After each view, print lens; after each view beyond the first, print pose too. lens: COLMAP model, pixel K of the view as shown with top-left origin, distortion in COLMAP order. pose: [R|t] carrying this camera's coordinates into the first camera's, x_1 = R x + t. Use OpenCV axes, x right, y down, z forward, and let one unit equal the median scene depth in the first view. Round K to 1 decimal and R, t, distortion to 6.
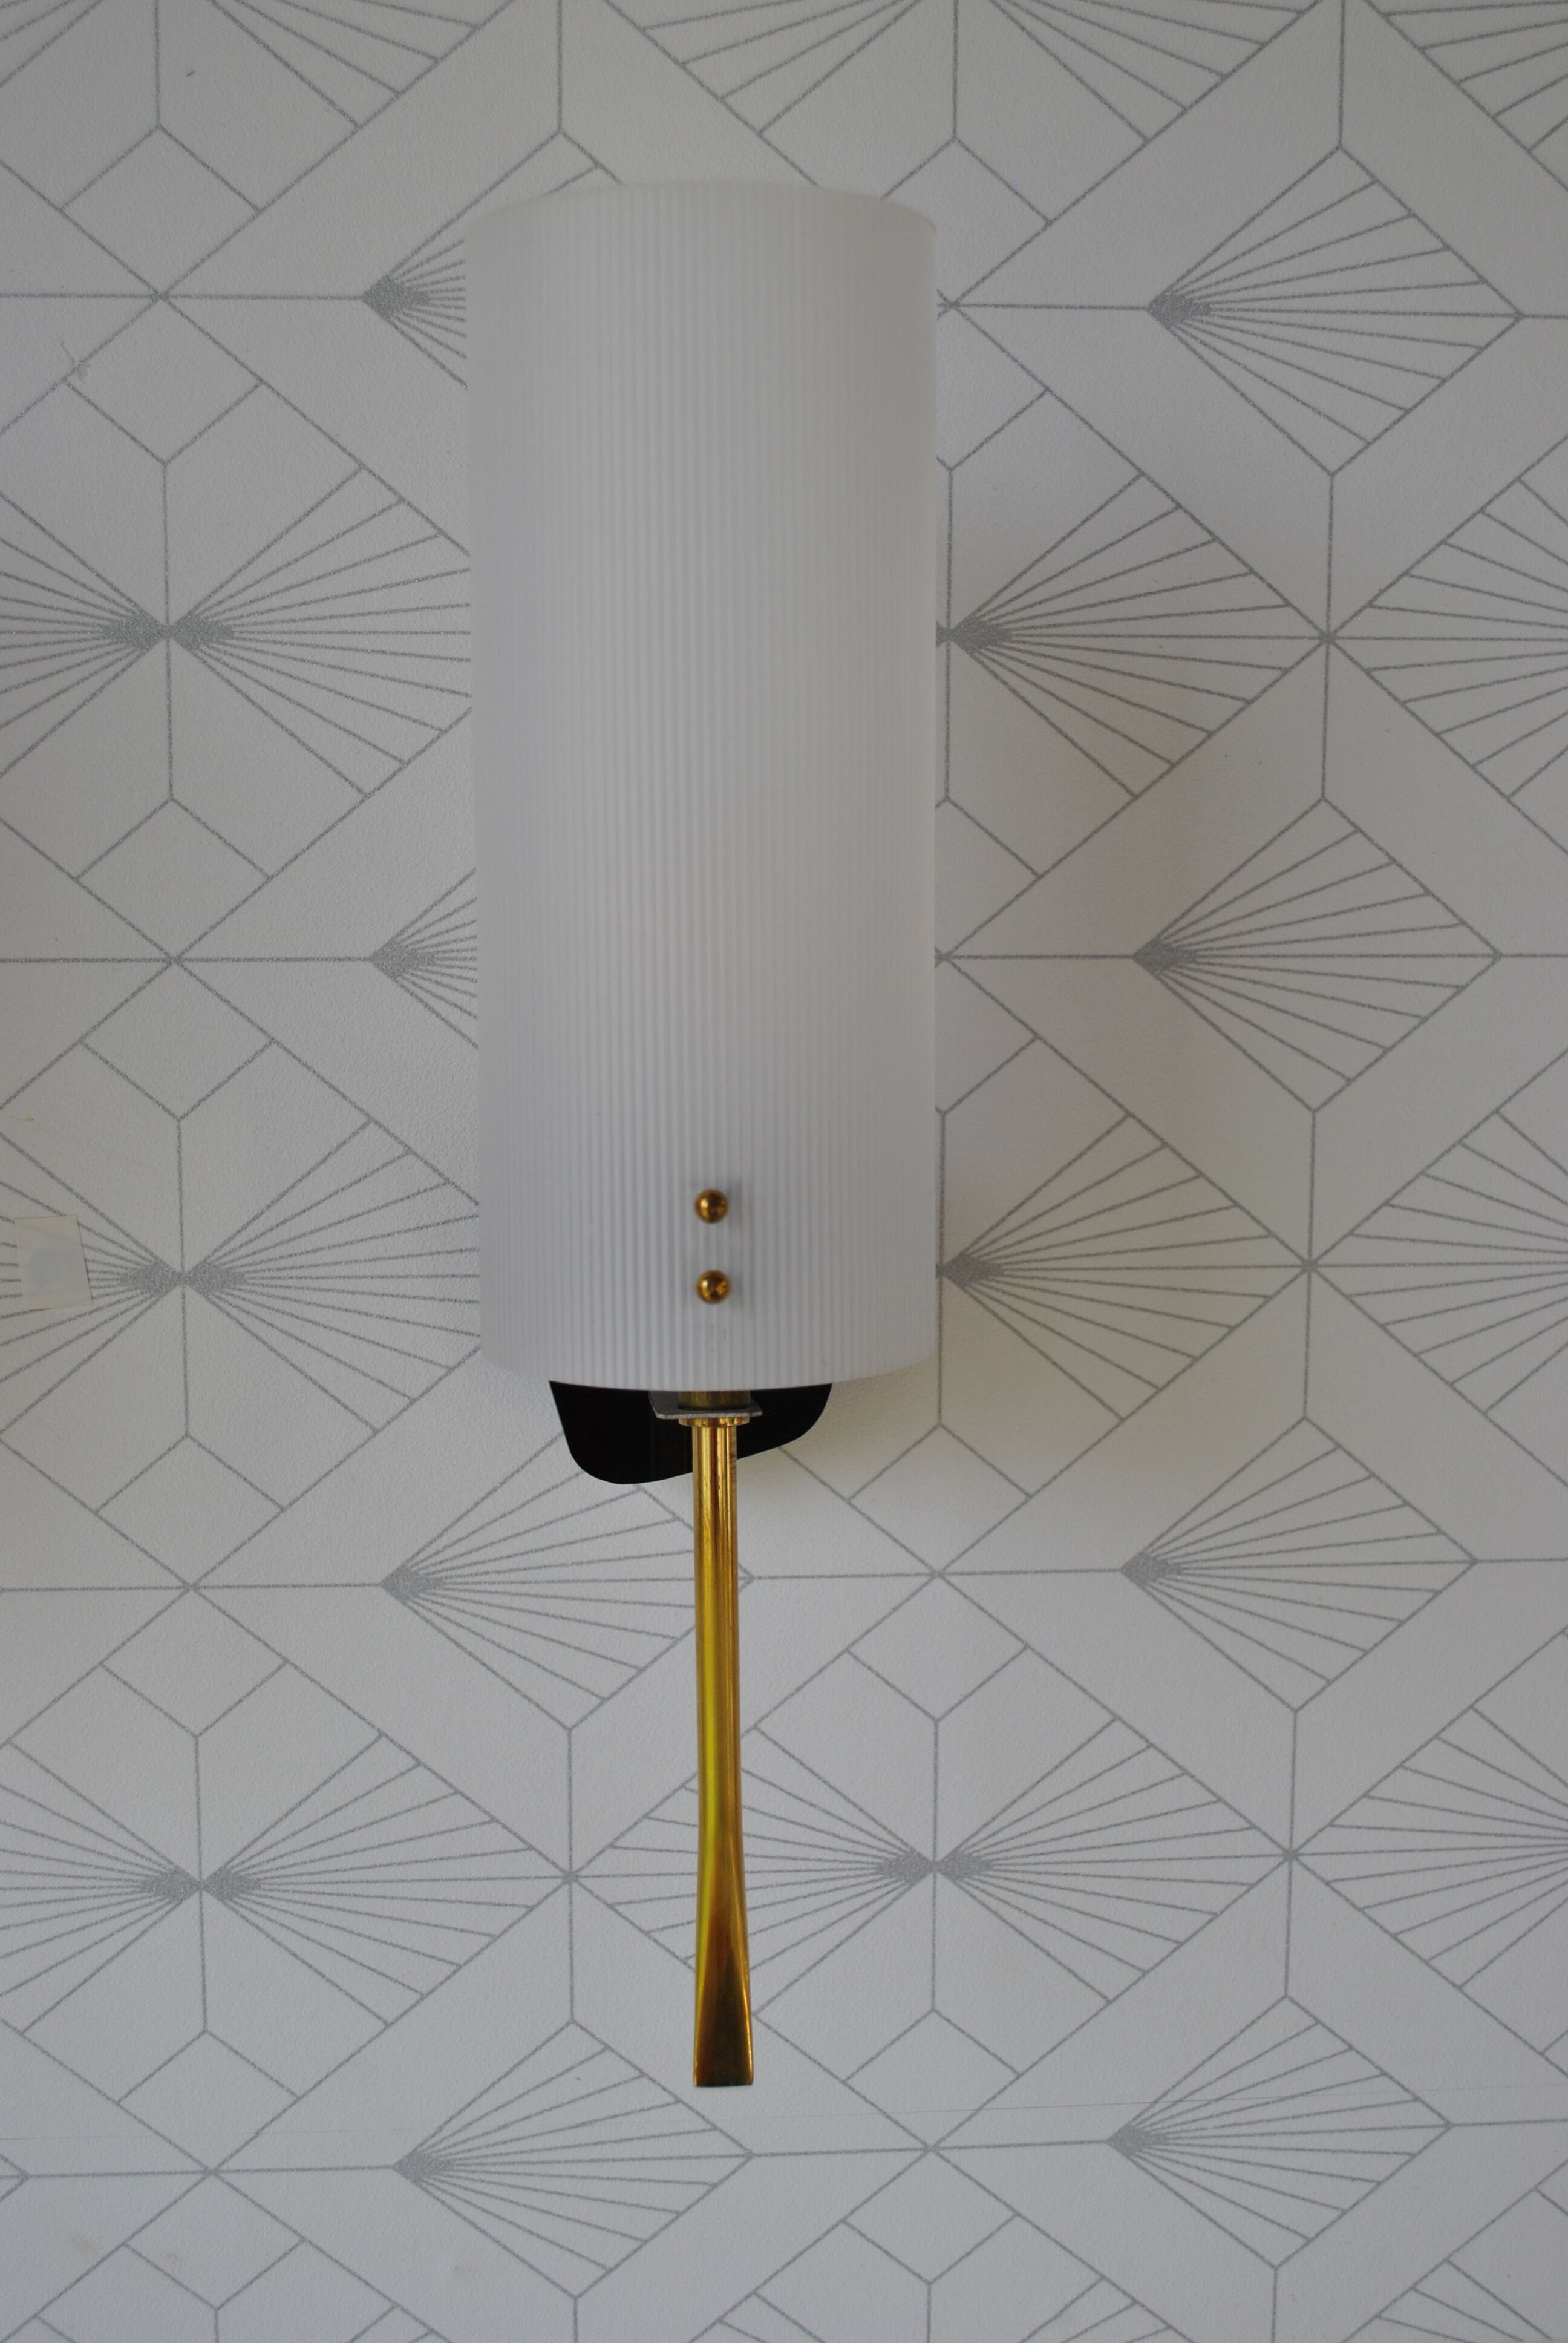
lens RADIAL K [[2600.1, 0, 741.1], [0, 2600.1, 1147.9], [0, 0, 1]] dist [-0.042467, 0.000000]
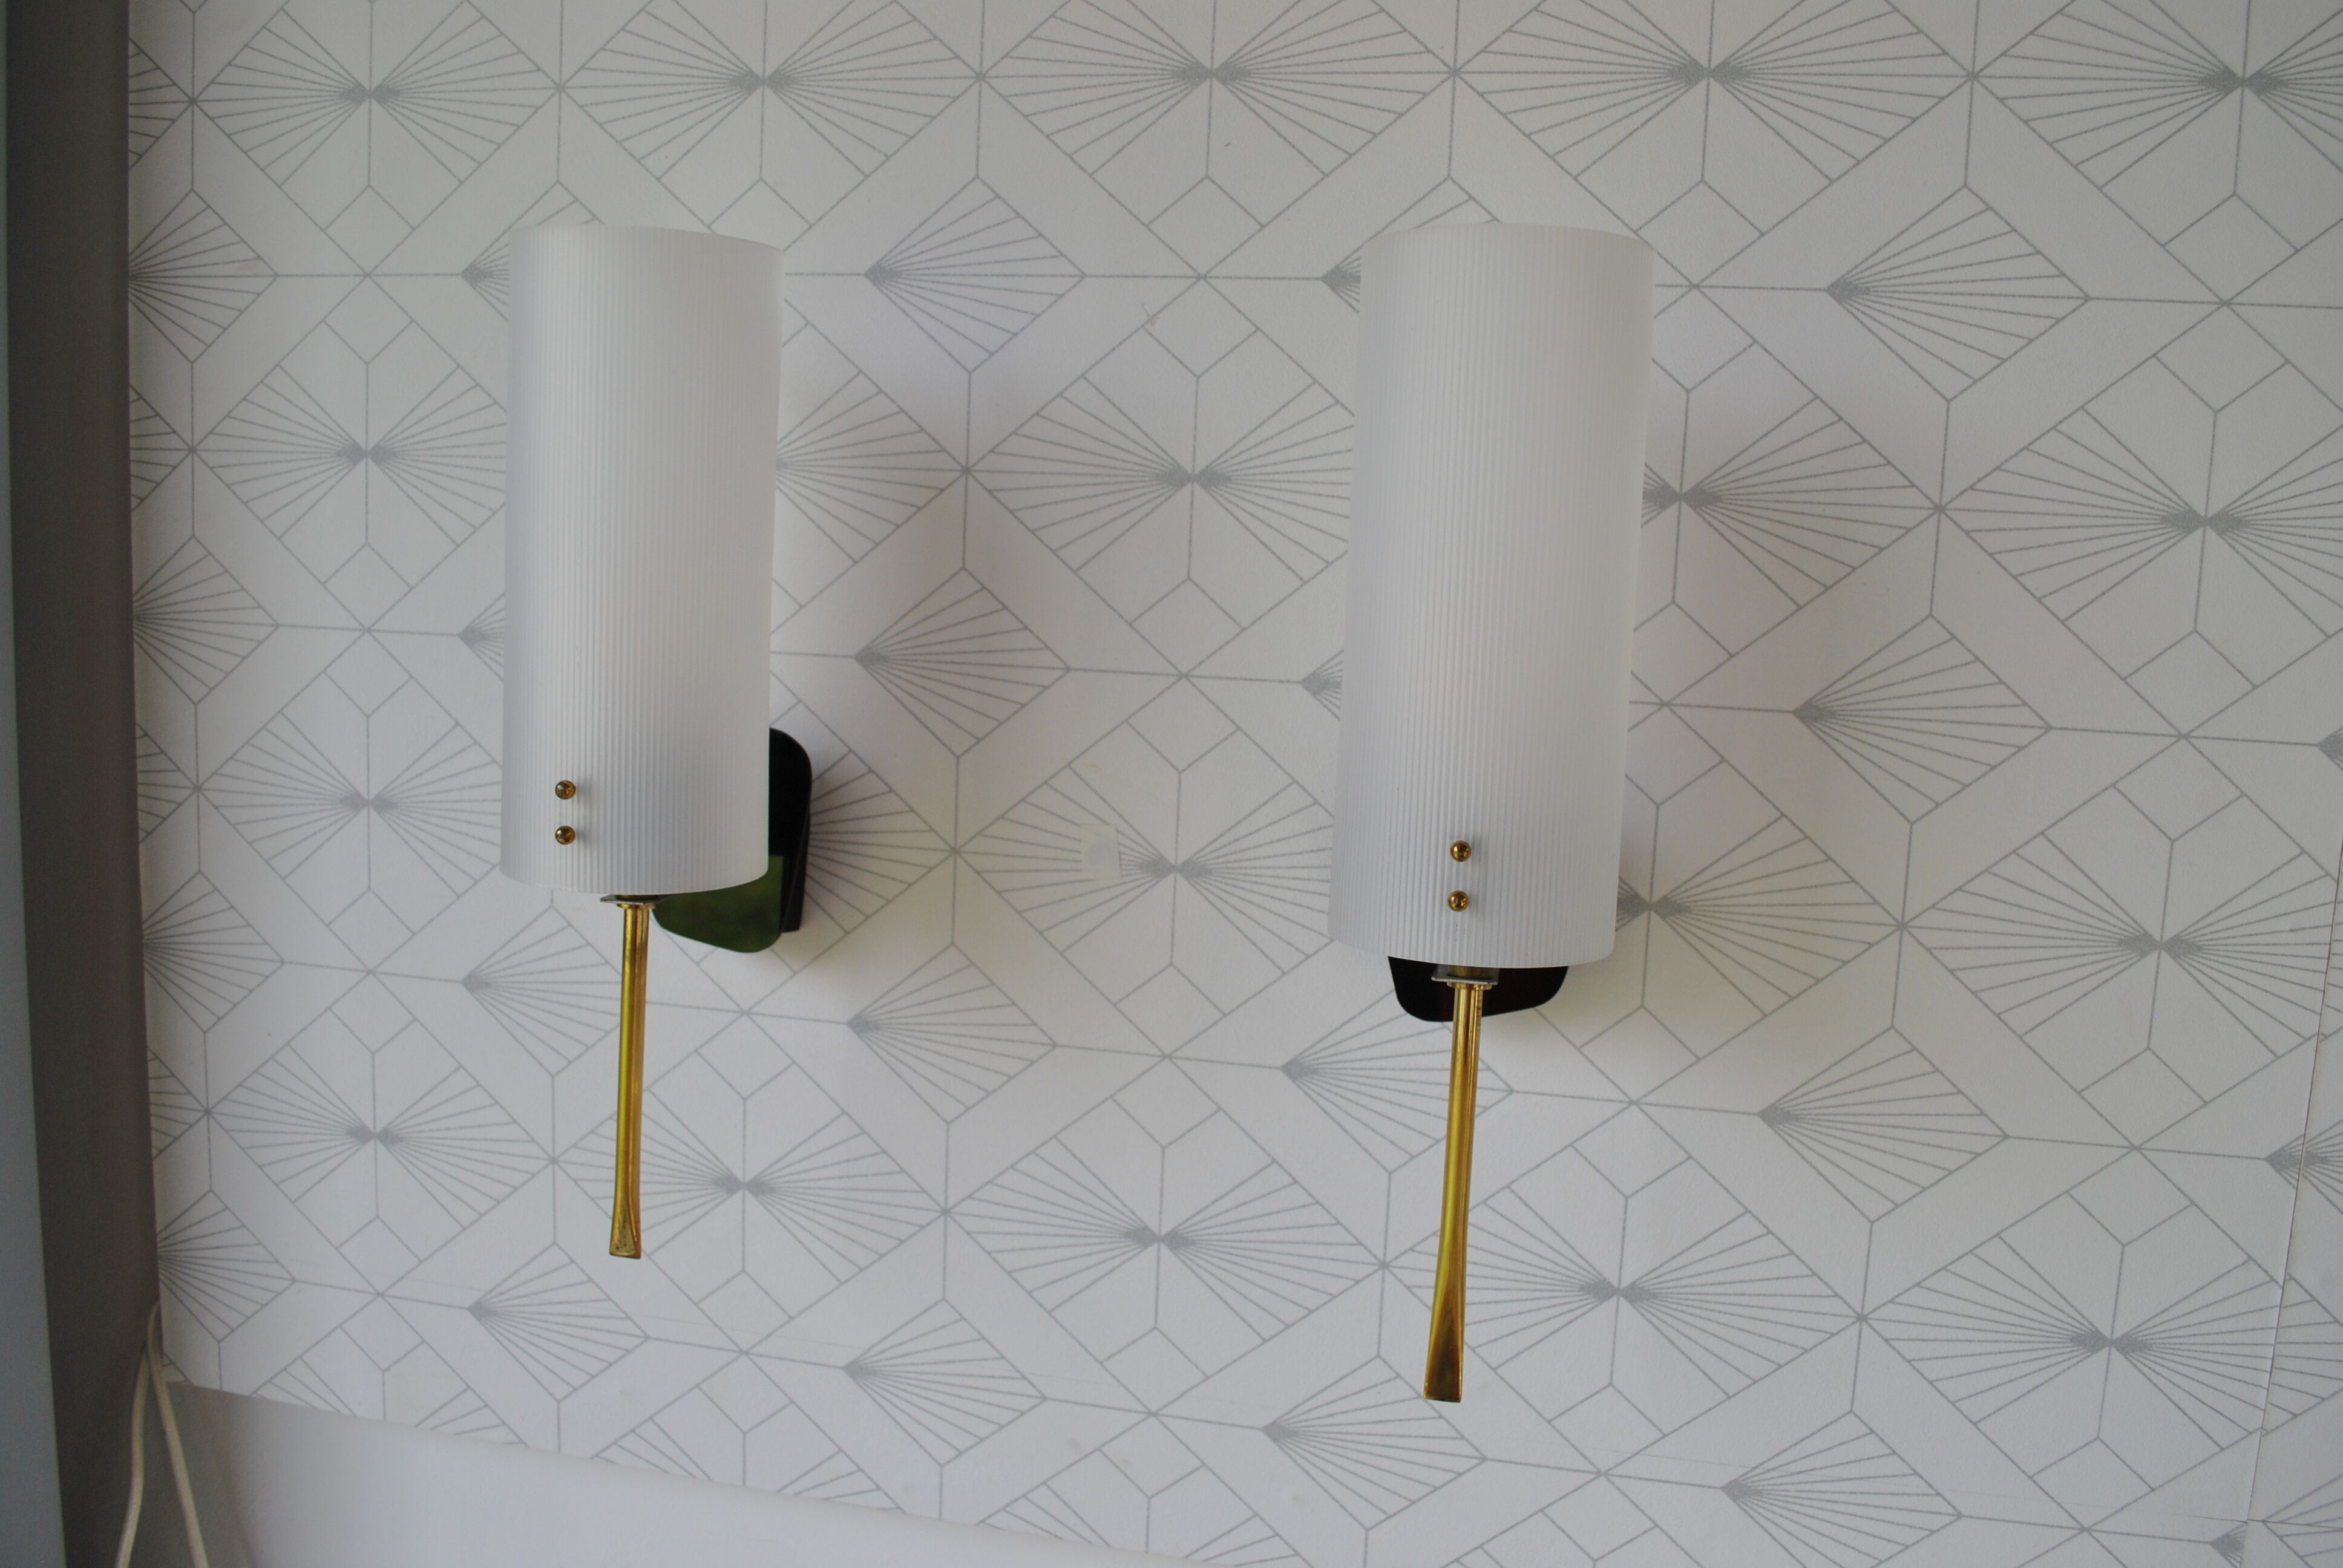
lens RADIAL K [[1832.8, 0, 1199.7], [0, 1832.8, 778.0], [0, 0, 1]] dist [-0.081194, 0.011323]
pose [[0.960967, 0.075083, -0.266279, 0.102819], [-0.077841, 0.996966, 0.000198, -0.008367], [0.265486, 0.020538, 0.963896, -0.114970]]
